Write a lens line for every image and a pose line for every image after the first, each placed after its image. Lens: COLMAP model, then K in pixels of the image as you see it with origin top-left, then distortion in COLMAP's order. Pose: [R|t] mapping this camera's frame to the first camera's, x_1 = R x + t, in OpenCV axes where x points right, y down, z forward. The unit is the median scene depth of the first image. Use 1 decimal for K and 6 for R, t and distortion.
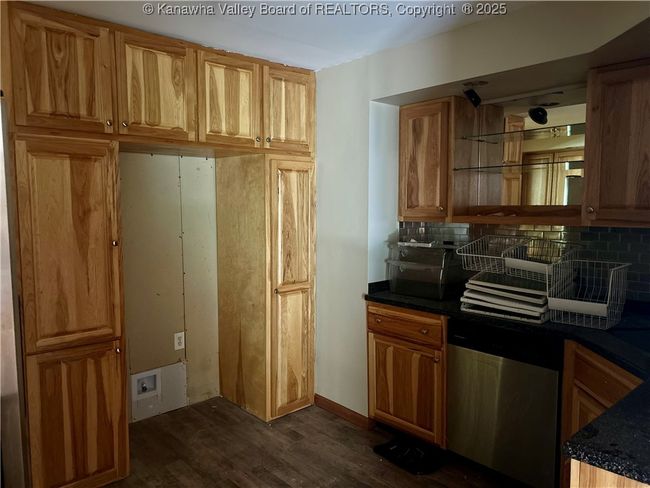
lens RADIAL K [[490.5, 0, 326.4], [0, 490.5, 245.8], [0, 0, 1]] dist [0.029232, -0.019150]
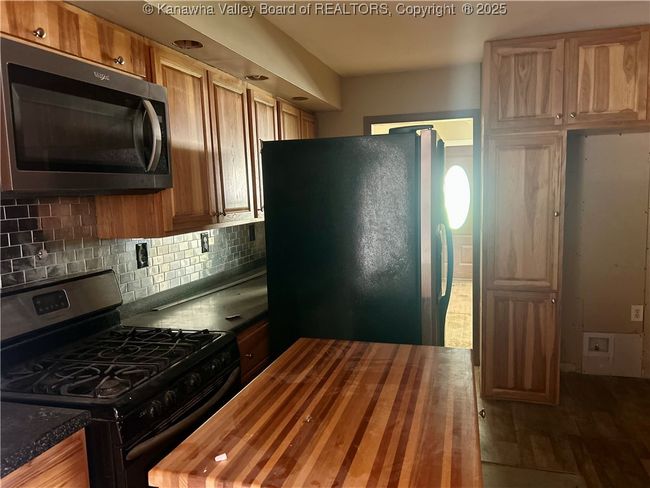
lens RADIAL K [[490.5, 0, 325.3], [0, 490.5, 244.7], [0, 0, 1]] dist [0.029232, -0.019150]
pose [[0.514105, 0.089712, -0.853023, 0.330783], [-0.049968, 0.995959, 0.074630, 0.007402], [0.856271, 0.004256, 0.516510, -0.133658]]
